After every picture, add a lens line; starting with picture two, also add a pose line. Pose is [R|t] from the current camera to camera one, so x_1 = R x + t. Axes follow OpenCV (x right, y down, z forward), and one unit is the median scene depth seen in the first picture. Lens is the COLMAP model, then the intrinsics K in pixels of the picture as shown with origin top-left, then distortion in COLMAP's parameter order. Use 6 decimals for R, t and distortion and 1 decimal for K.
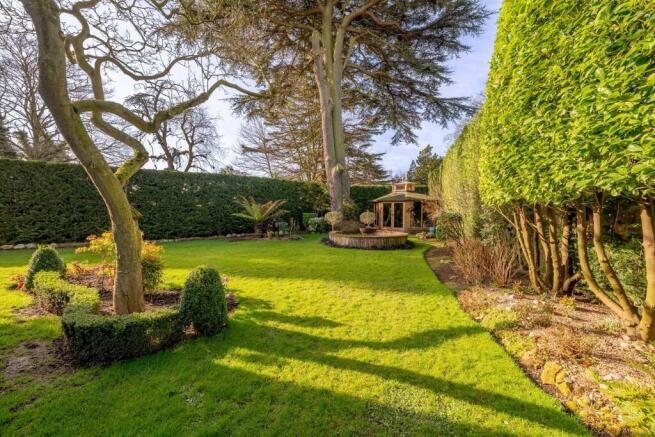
lens RADIAL K [[264.7, 0, 327.5], [0, 264.7, 218.5], [0, 0, 1]] dist [0.000002, 0.000045]
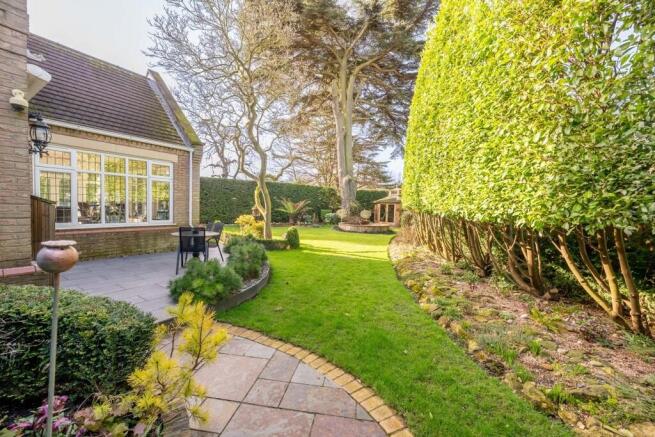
lens RADIAL K [[264.7, 0, 327.5], [0, 264.7, 218.5], [0, 0, 1]] dist [0.000002, 0.000045]
pose [[0.998085, 0.032207, -0.052808, 0.014252], [-0.031557, 0.999416, 0.013102, 0.006488], [0.053200, -0.011411, 0.998519, -0.359314]]
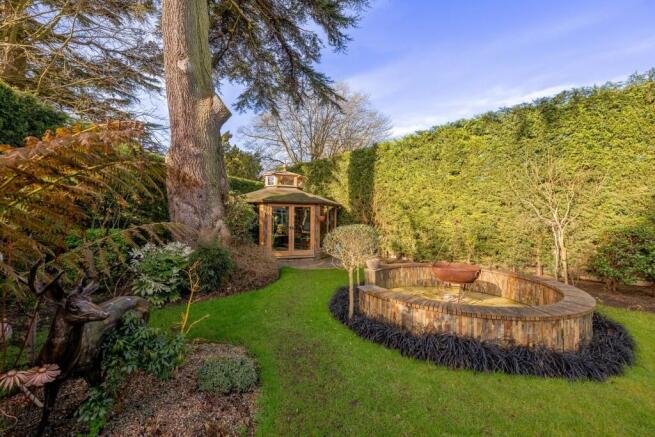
lens RADIAL K [[264.7, 0, 327.5], [0, 264.7, 218.5], [0, 0, 1]] dist [0.000002, 0.000045]
pose [[0.516636, 0.006412, 0.856181, -0.189652], [0.017542, 0.999683, -0.018072, -0.019338], [-0.856025, 0.024356, 0.516360, 0.621382]]
